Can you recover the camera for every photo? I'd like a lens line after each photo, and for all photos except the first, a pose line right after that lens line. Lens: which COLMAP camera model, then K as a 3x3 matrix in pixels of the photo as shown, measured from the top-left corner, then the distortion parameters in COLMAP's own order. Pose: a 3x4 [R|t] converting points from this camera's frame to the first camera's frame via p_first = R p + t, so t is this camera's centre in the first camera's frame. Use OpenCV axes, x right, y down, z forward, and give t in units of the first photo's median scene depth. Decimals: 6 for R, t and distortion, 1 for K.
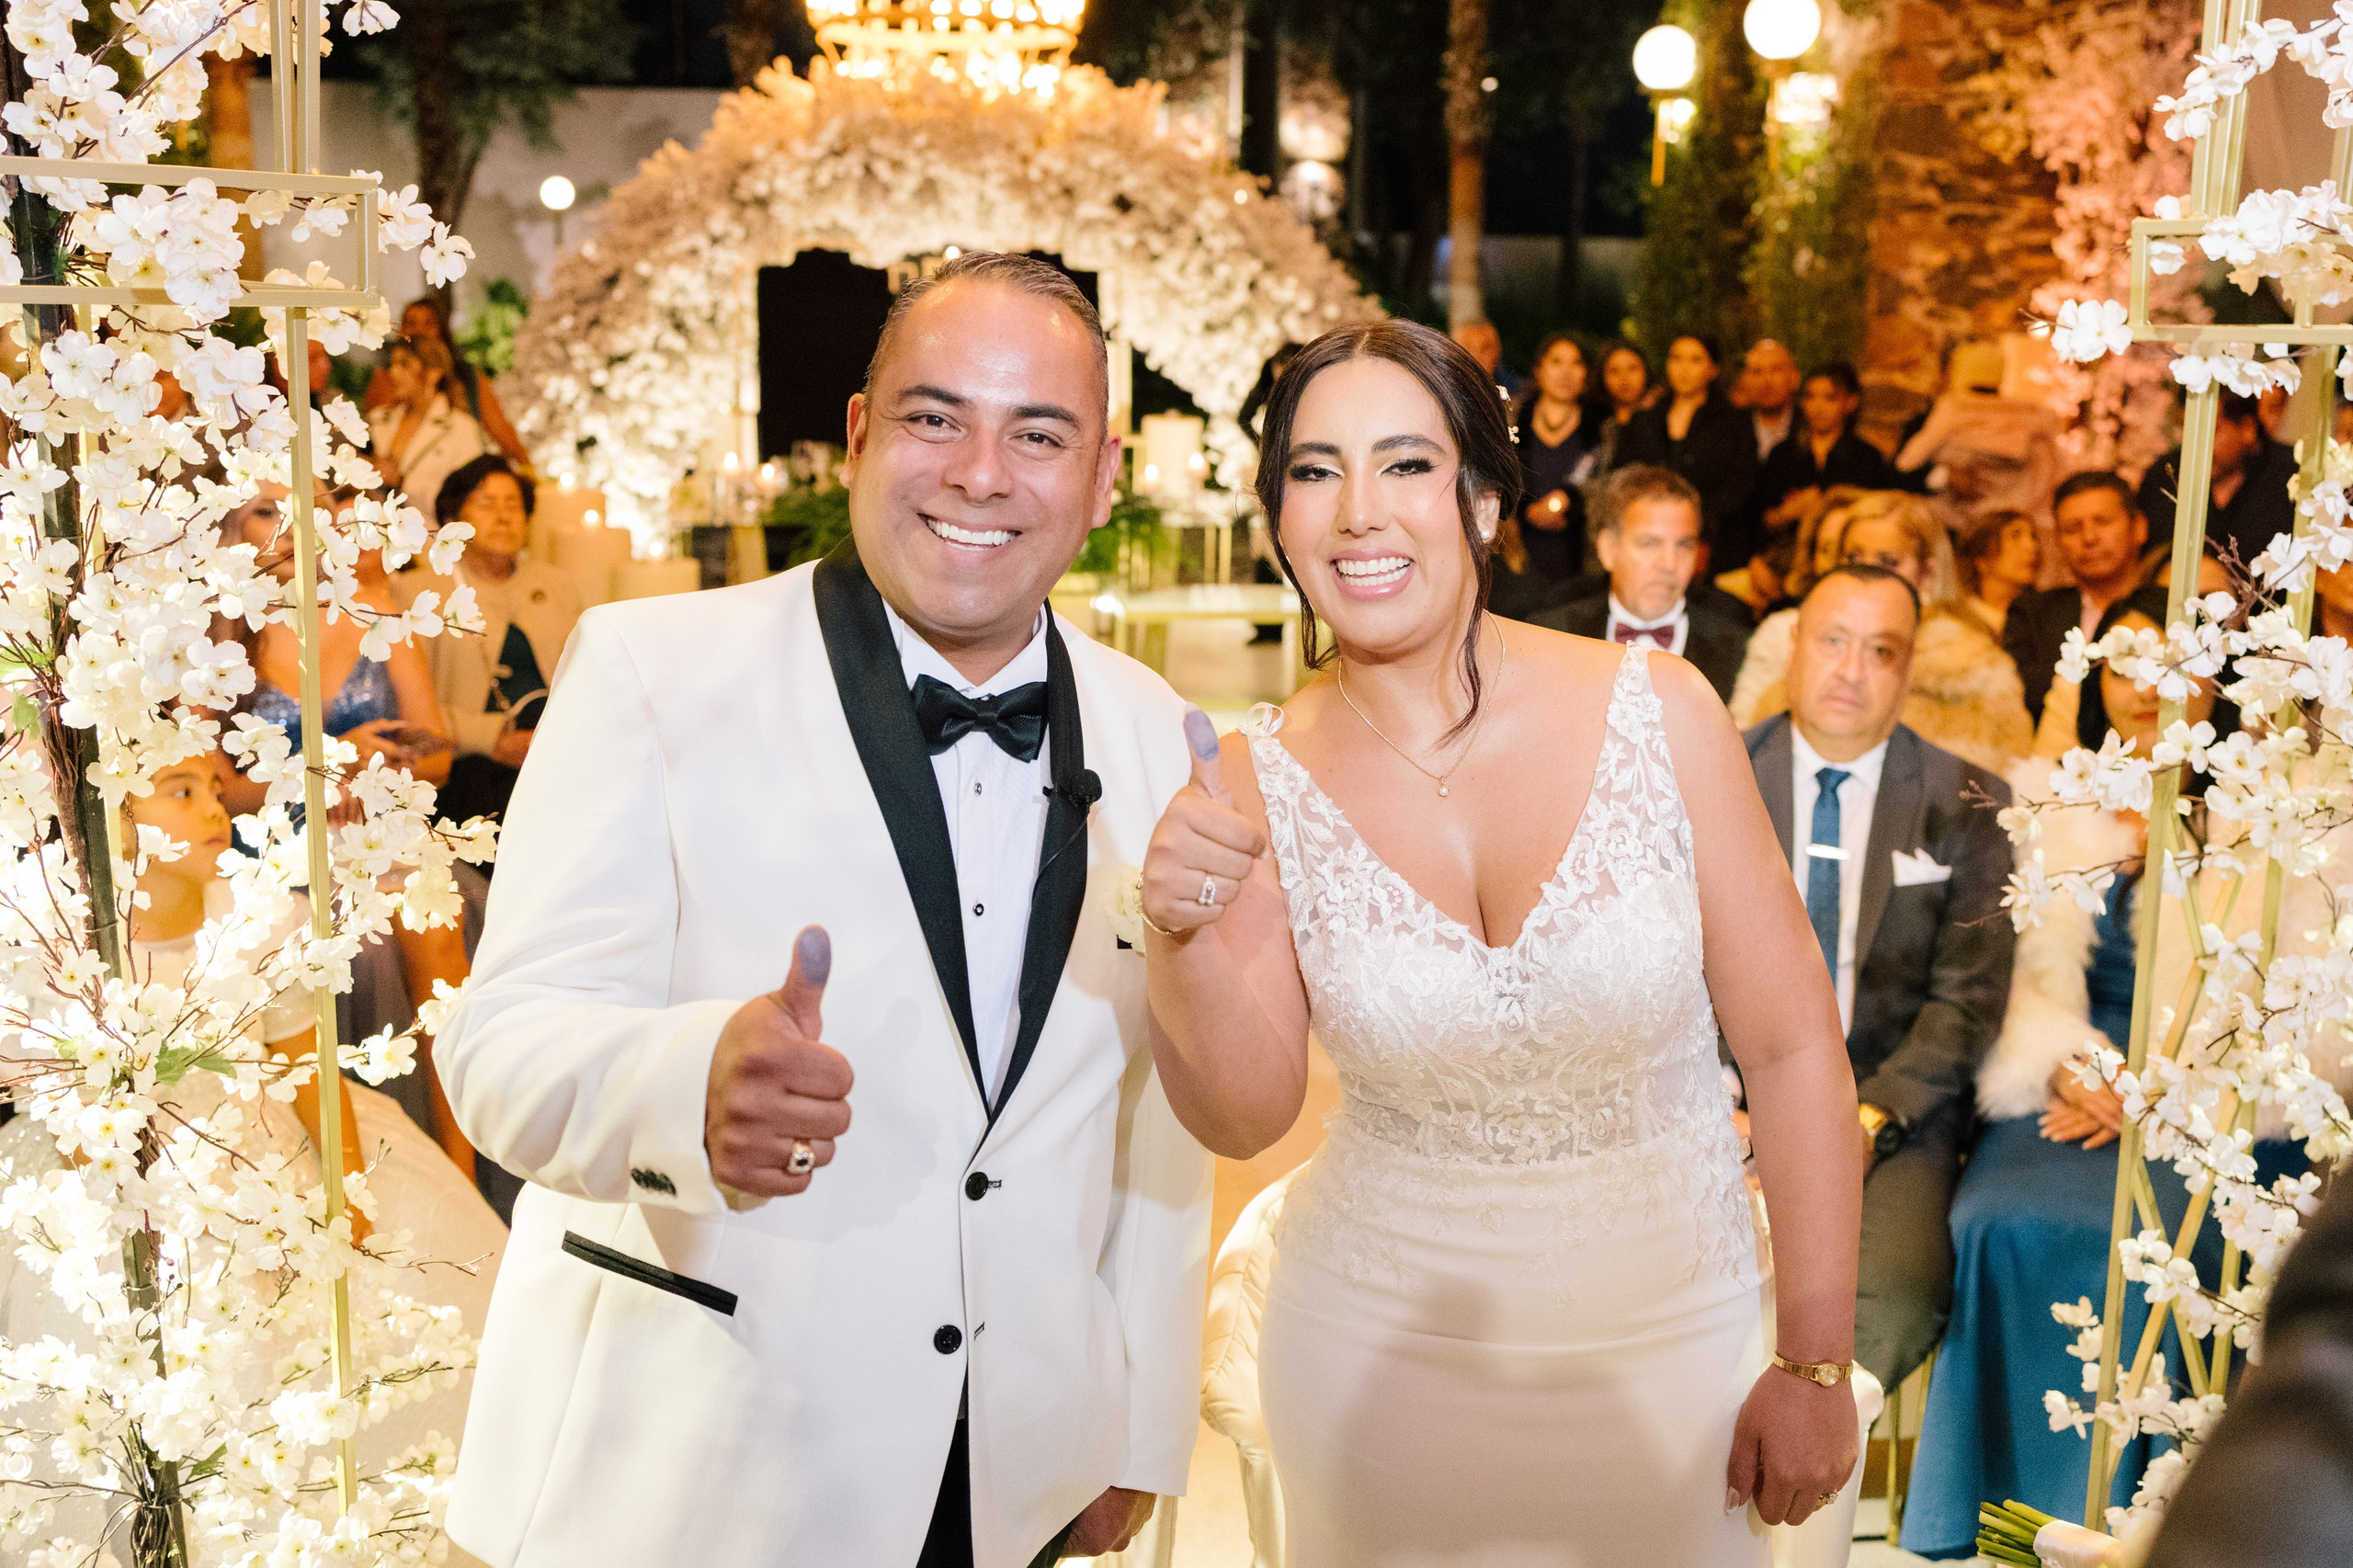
lens RADIAL K [[2509.1, 0, 1215.6], [0, 2509.1, 762.8], [0, 0, 1]] dist [0.005408, 0.000000]
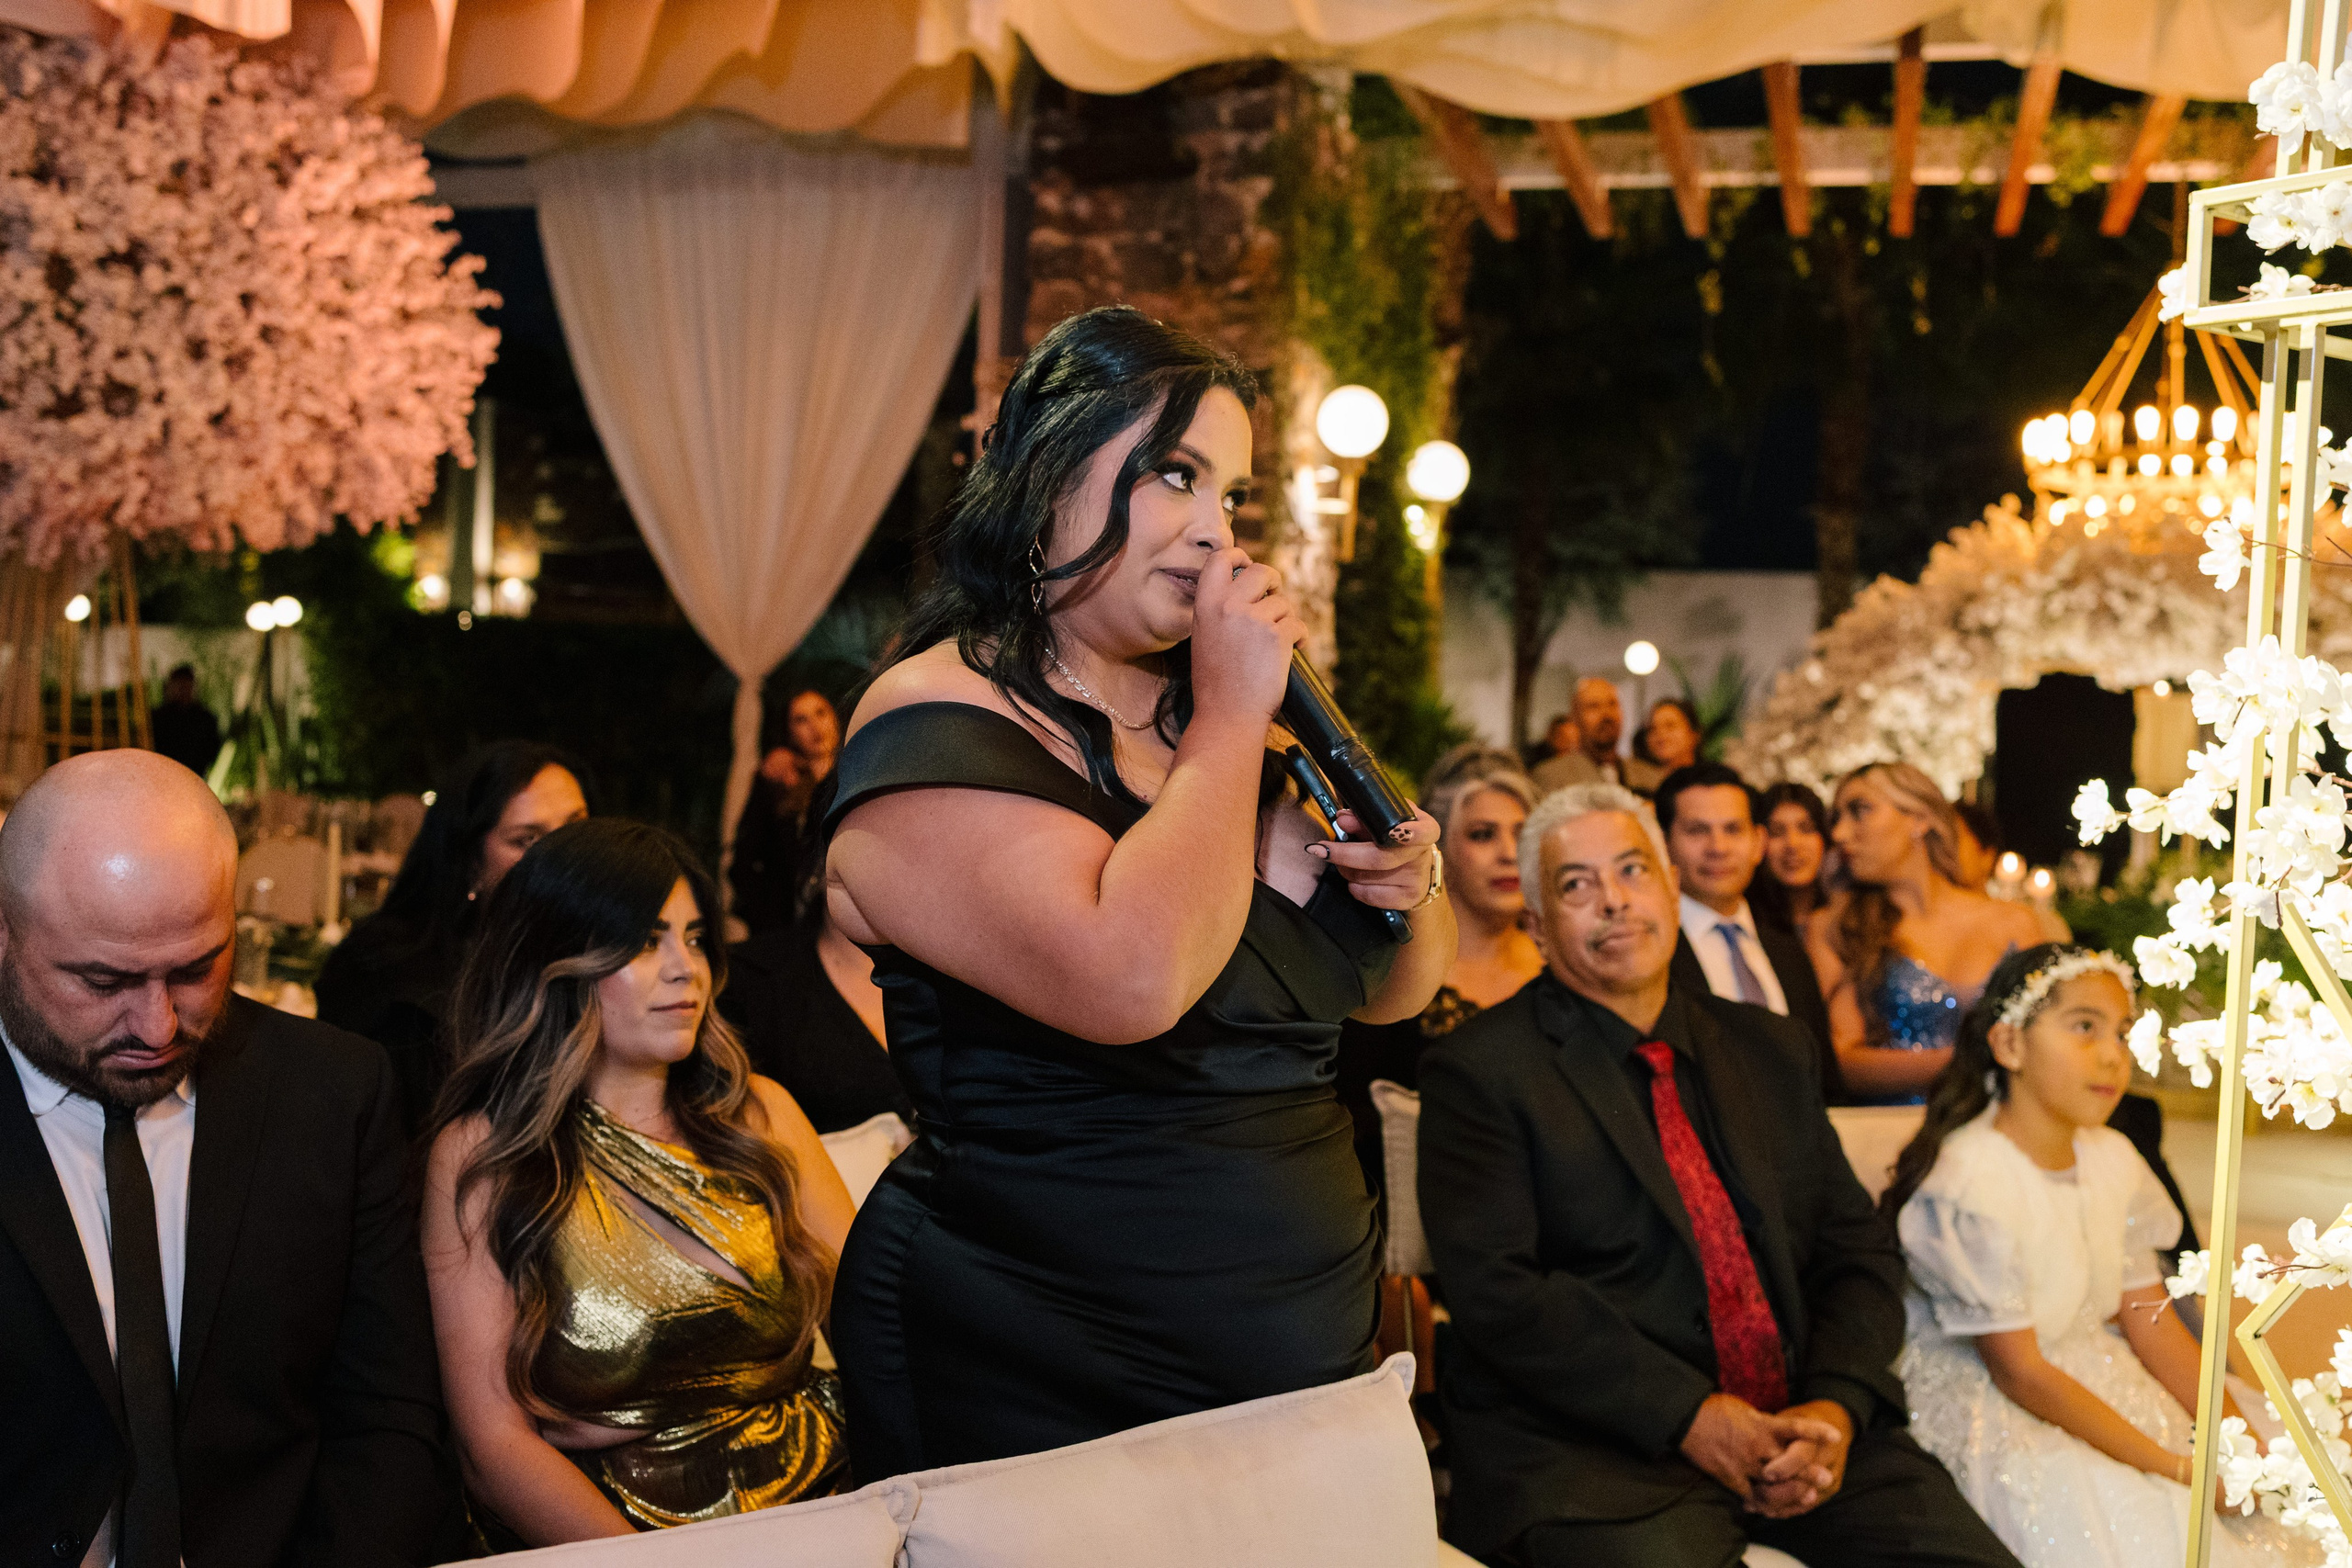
lens RADIAL K [[2365.9, 0, 1175.2], [0, 2365.9, 779.1], [0, 0, 1]] dist [0.011024, 0.000000]
pose [[0.920086, 0.030691, -0.390513, -0.116303], [-0.101918, 0.981347, -0.163005, 0.031906], [0.378226, 0.189779, 0.906051, 0.003735]]
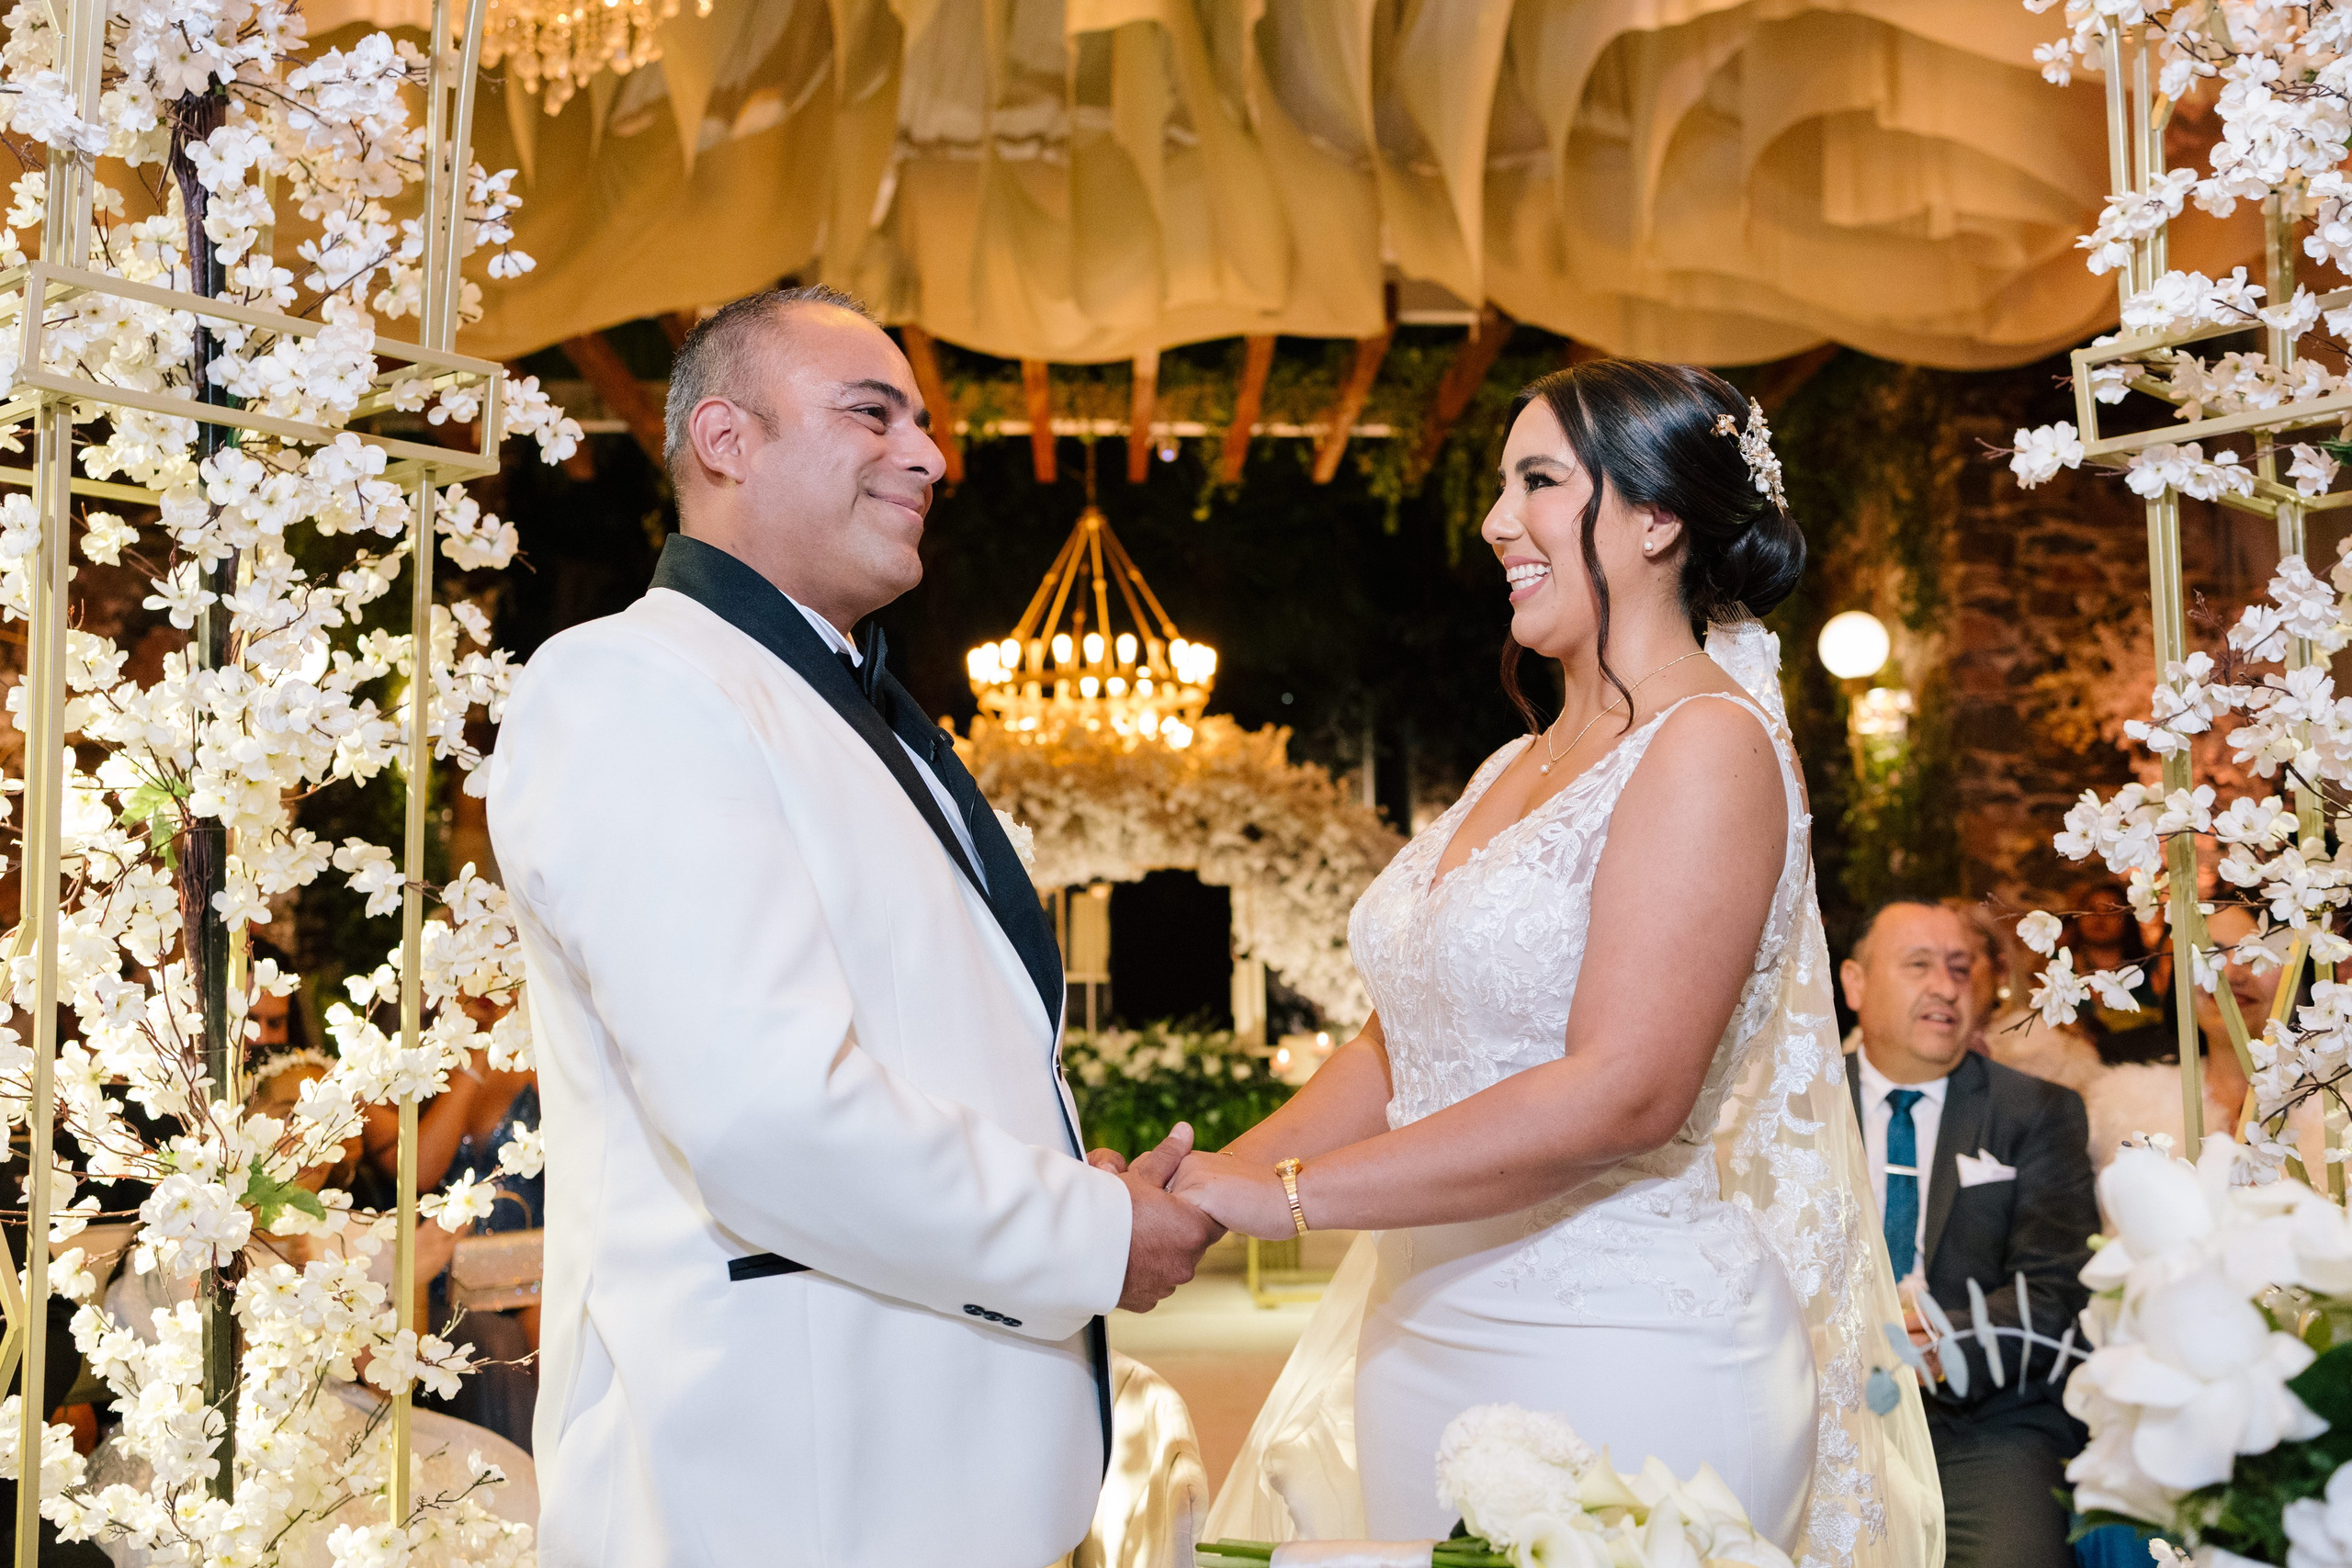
lens RADIAL K [[2365.9, 0, 1141.8], [0, 2365.9, 750.0], [0, 0, 1]] dist [0.011024, 0.000000]
pose [[0.995232, -0.037492, -0.090039, 0.010016], [0.009499, 0.956037, -0.293094, 0.049207], [0.097070, 0.290841, 0.951835, 0.006585]]
